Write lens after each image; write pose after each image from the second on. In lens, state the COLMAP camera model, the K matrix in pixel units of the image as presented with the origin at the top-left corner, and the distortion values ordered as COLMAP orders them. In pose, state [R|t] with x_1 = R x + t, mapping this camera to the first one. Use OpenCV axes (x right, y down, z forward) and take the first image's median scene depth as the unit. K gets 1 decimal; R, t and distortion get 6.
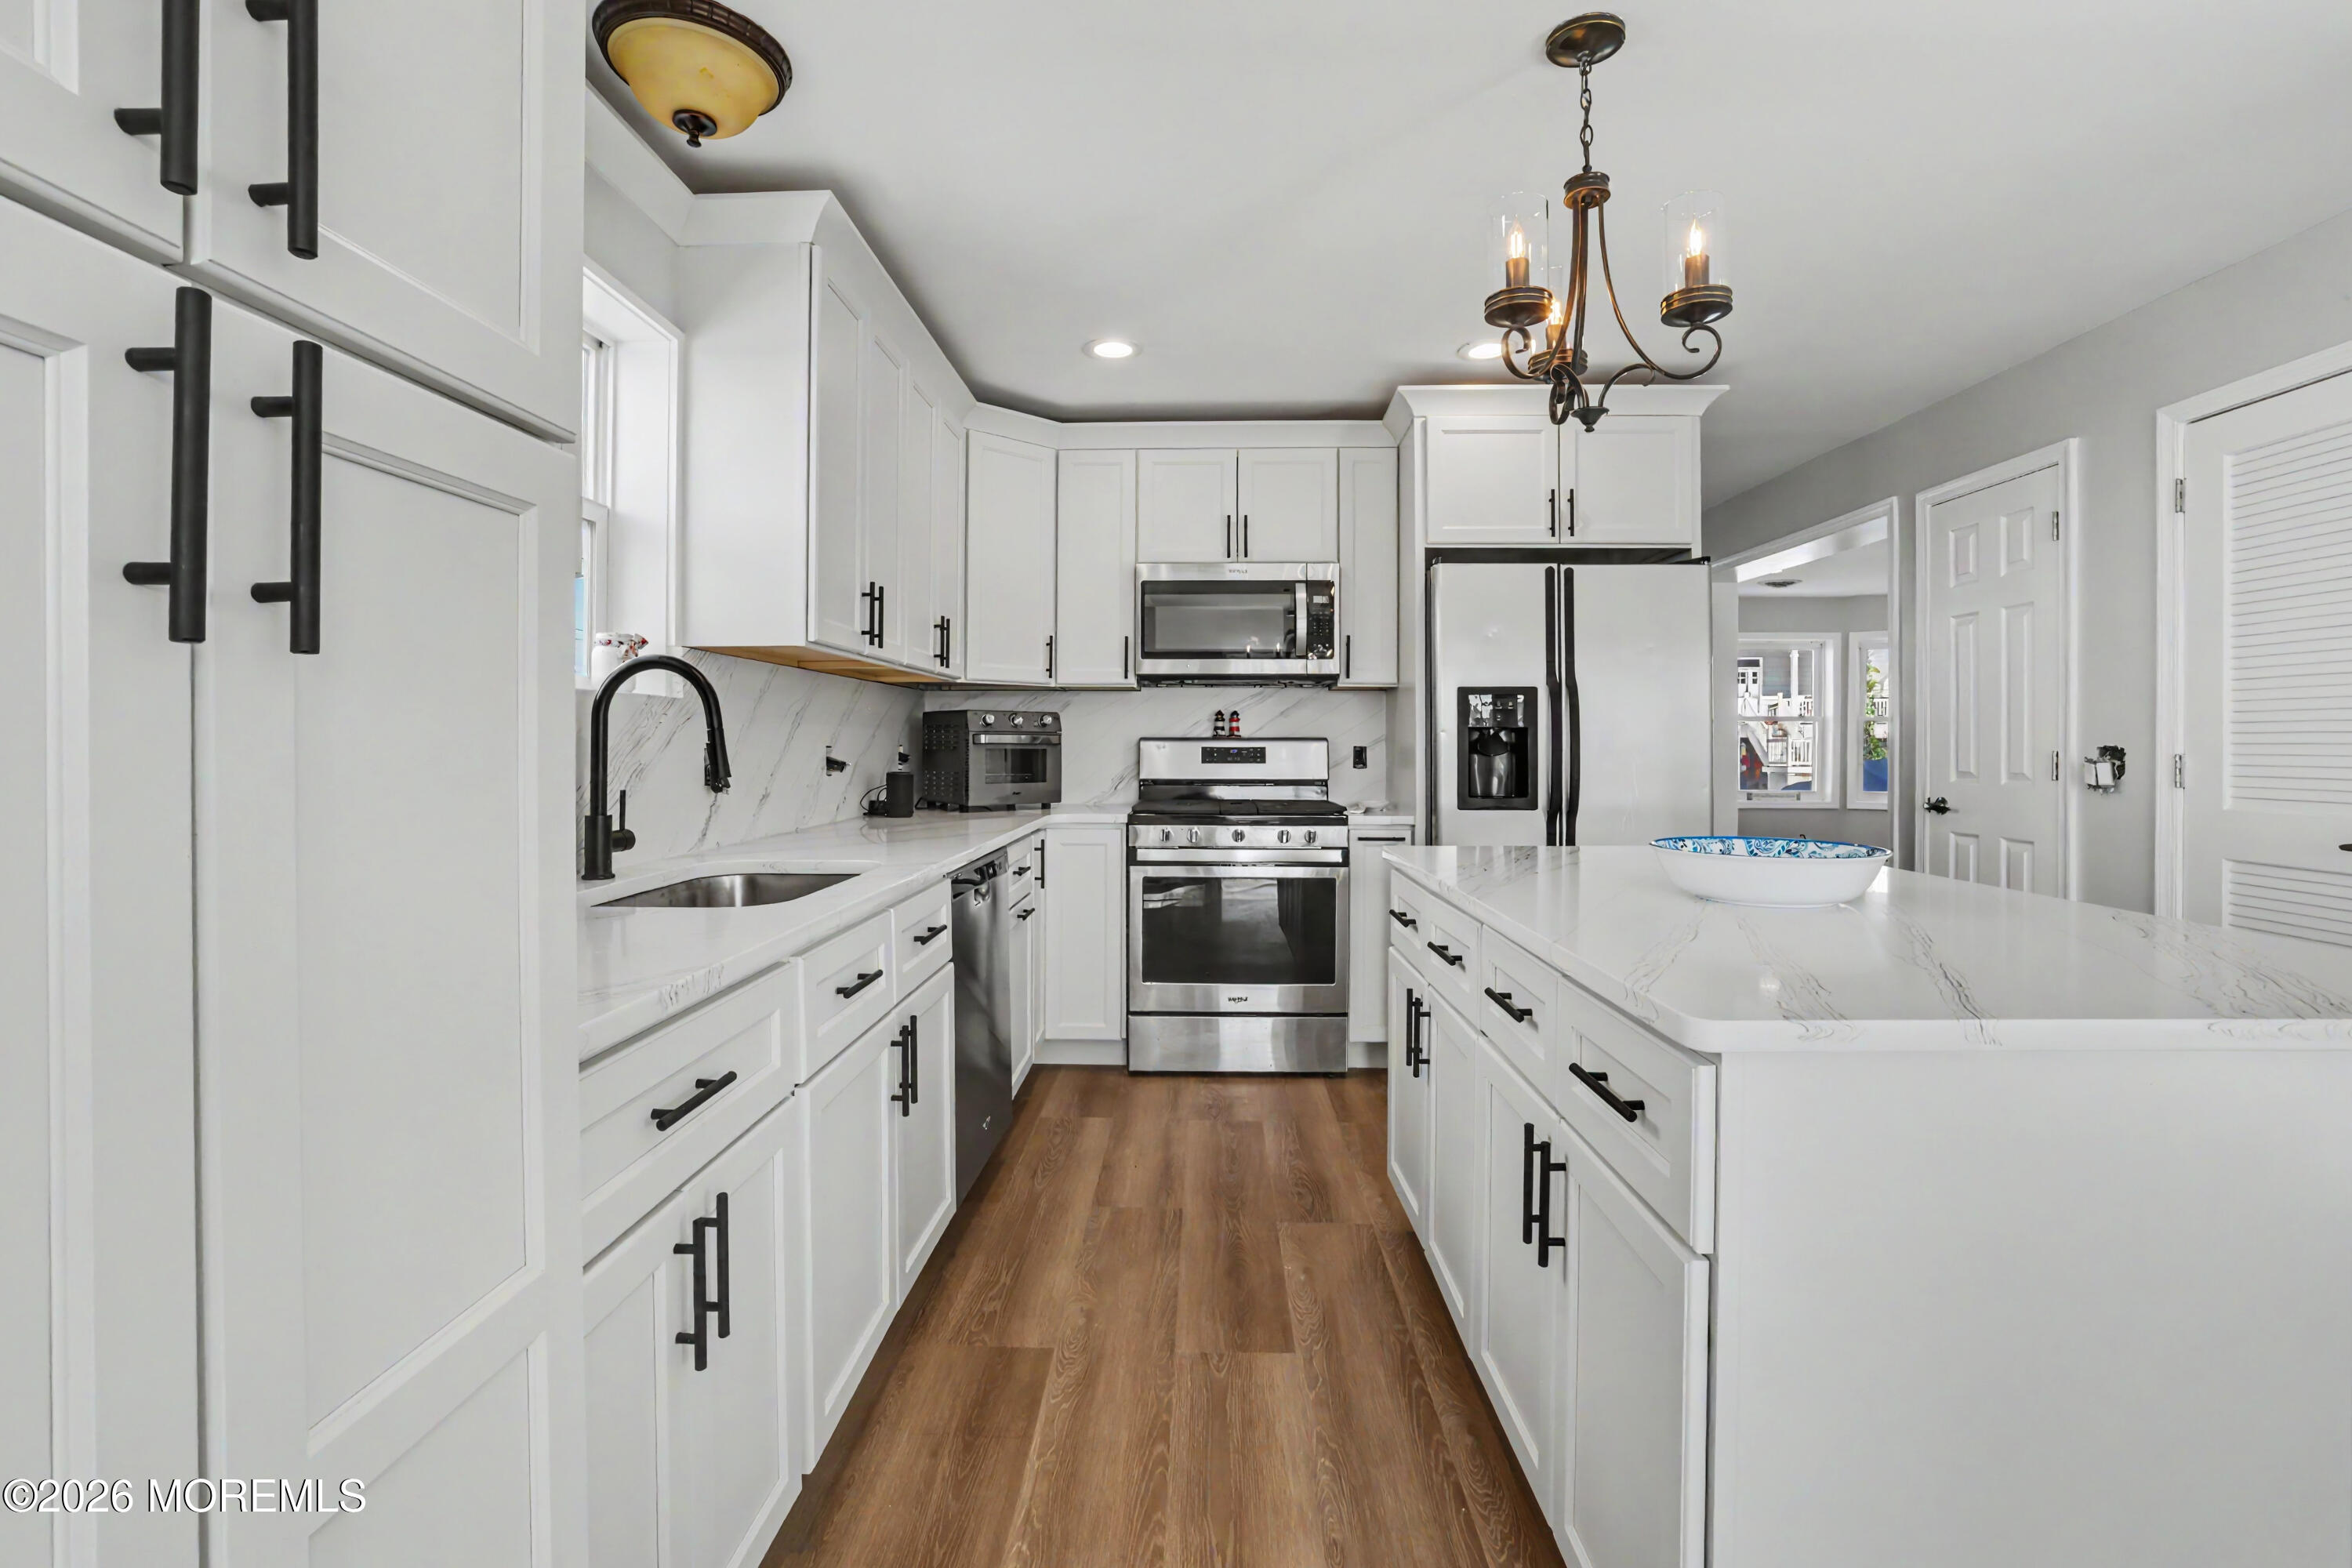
lens RADIAL K [[1031.6, 0, 1177.5], [0, 1031.6, 743.9], [0, 0, 1]] dist [-0.052910, 0.019577]
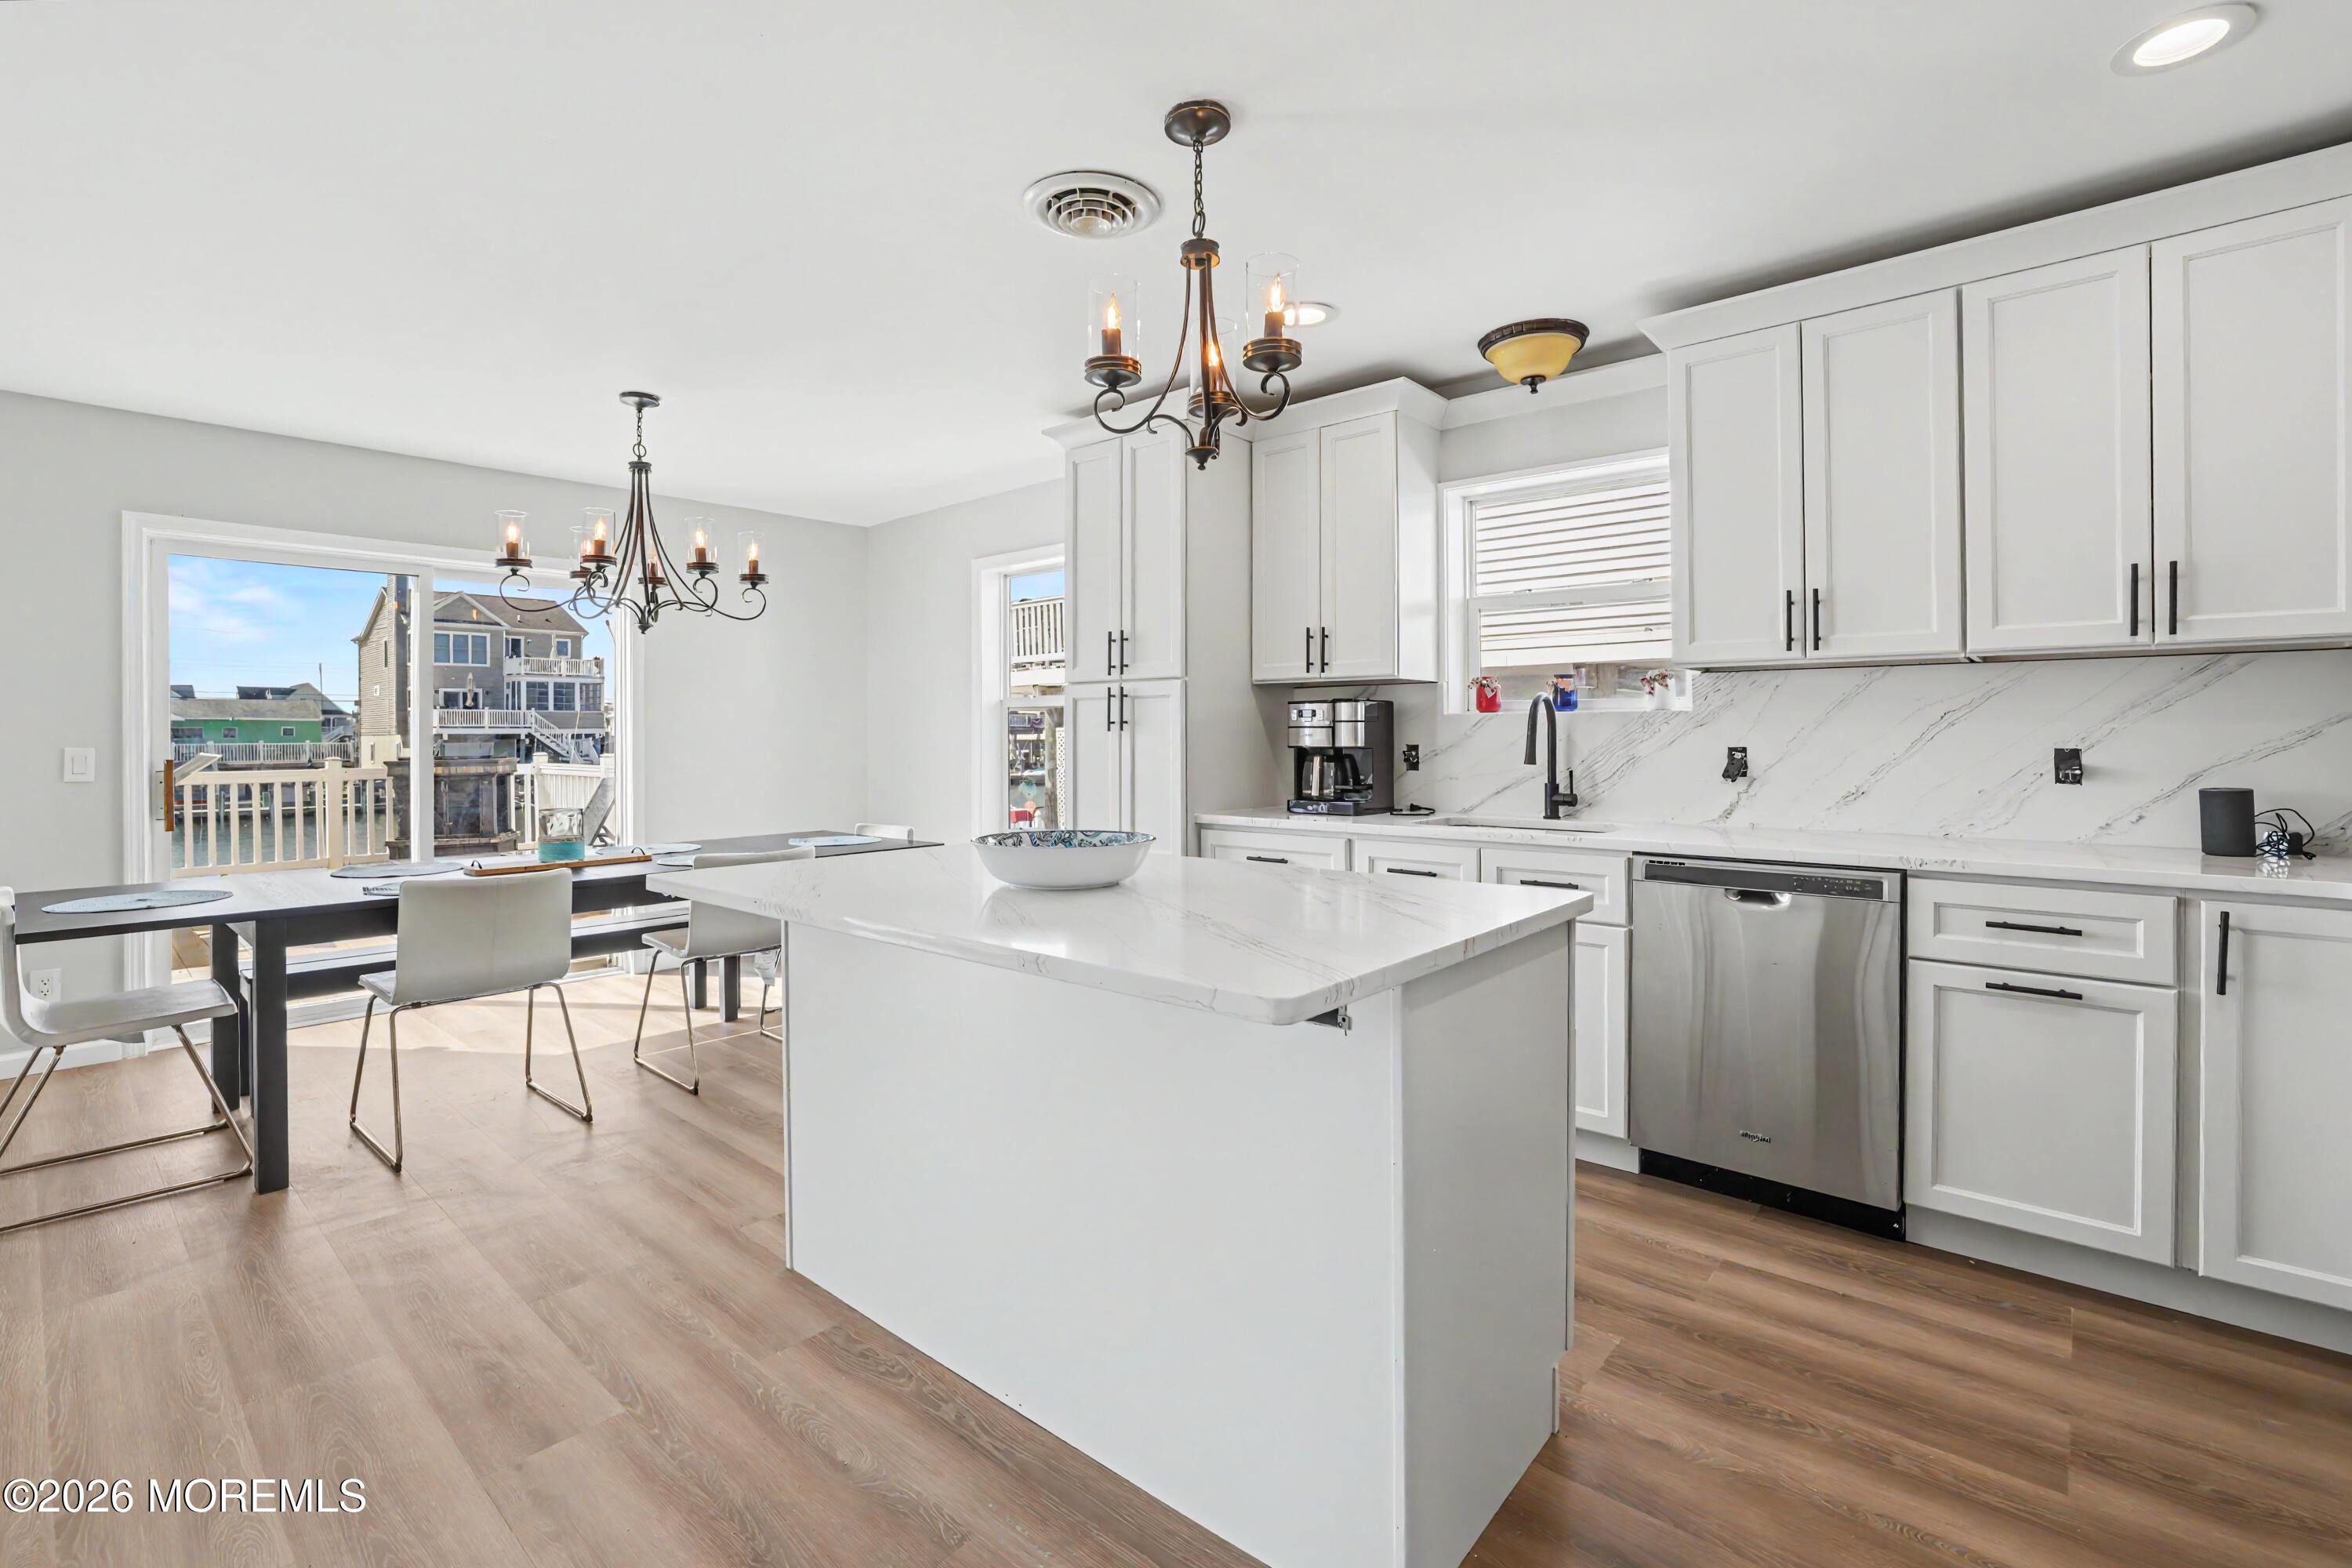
lens RADIAL K [[1031.6, 0, 1177.5], [0, 1031.6, 743.9], [0, 0, 1]] dist [-0.052910, 0.019577]
pose [[-0.625393, 0.014913, -0.780167, 0.675331], [0.004505, 0.999870, 0.015501, -0.016002], [0.780297, 0.006179, -0.625379, 0.872826]]
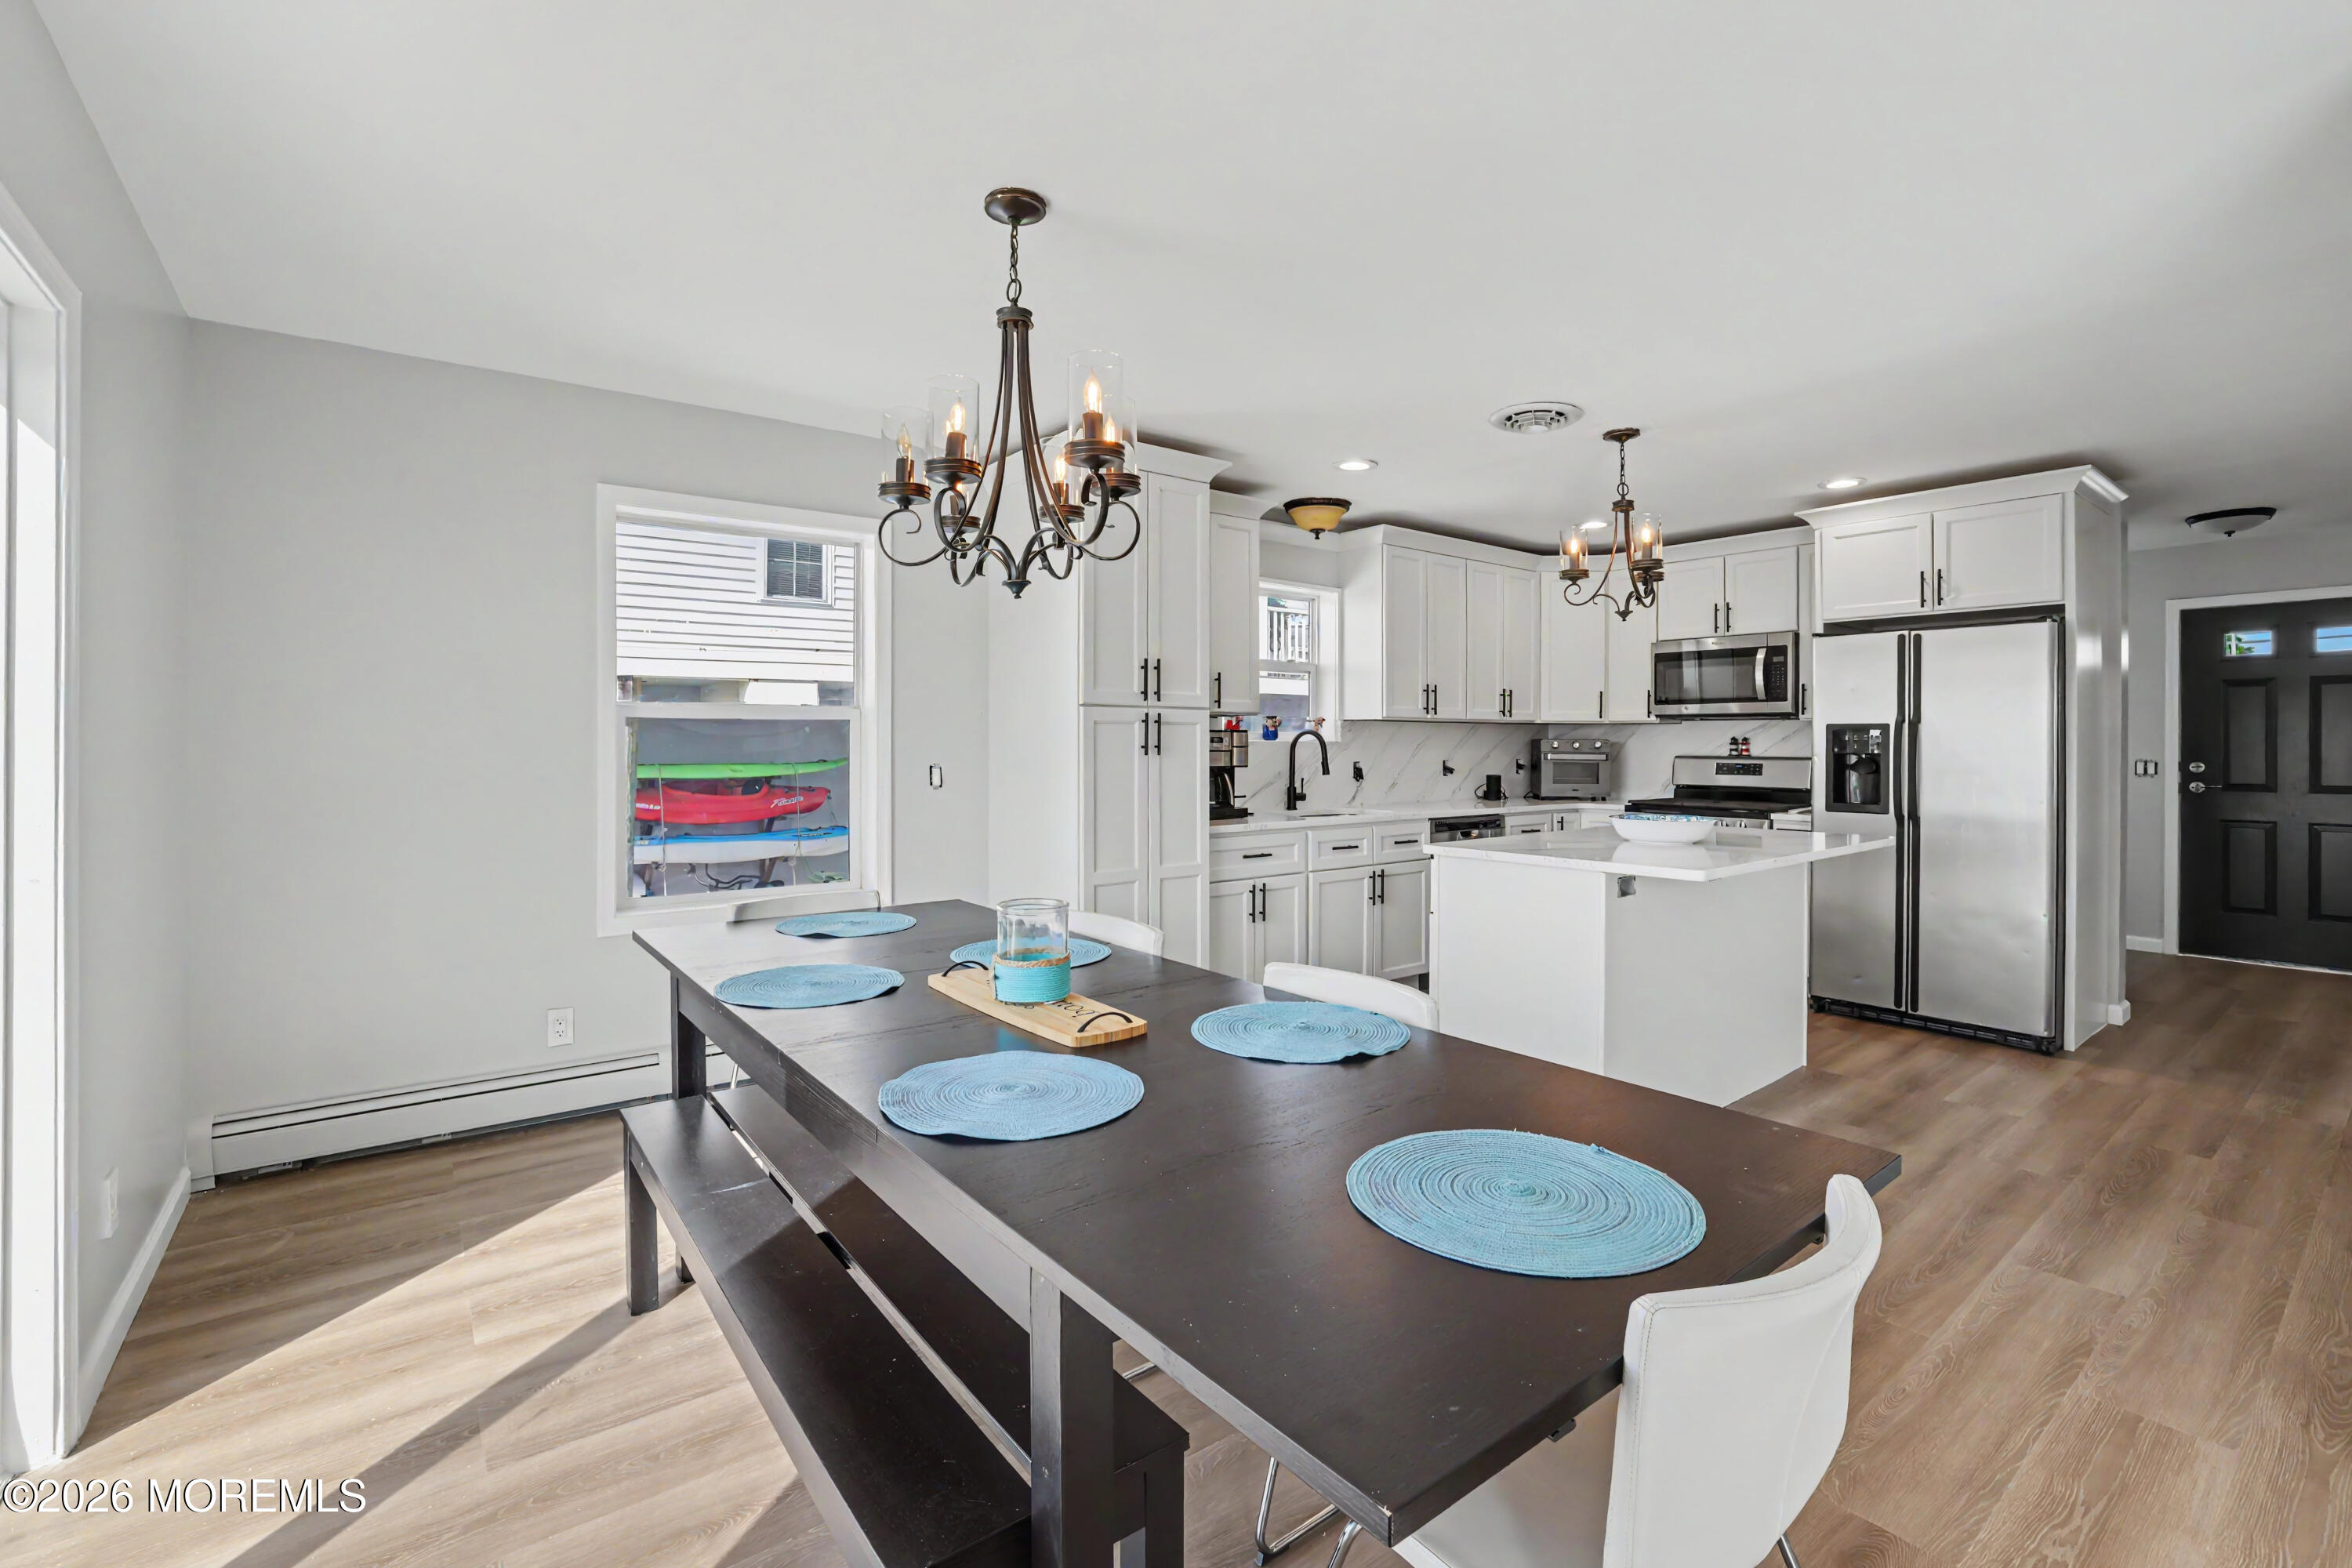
lens RADIAL K [[1031.6, 0, 1177.5], [0, 1031.6, 743.9], [0, 0, 1]] dist [-0.052910, 0.019577]
pose [[0.635206, 0.000607, -0.772342, 0.759934], [-0.002206, 0.999997, -0.001029, -0.024227], [0.772339, 0.002357, 0.635206, -0.556680]]
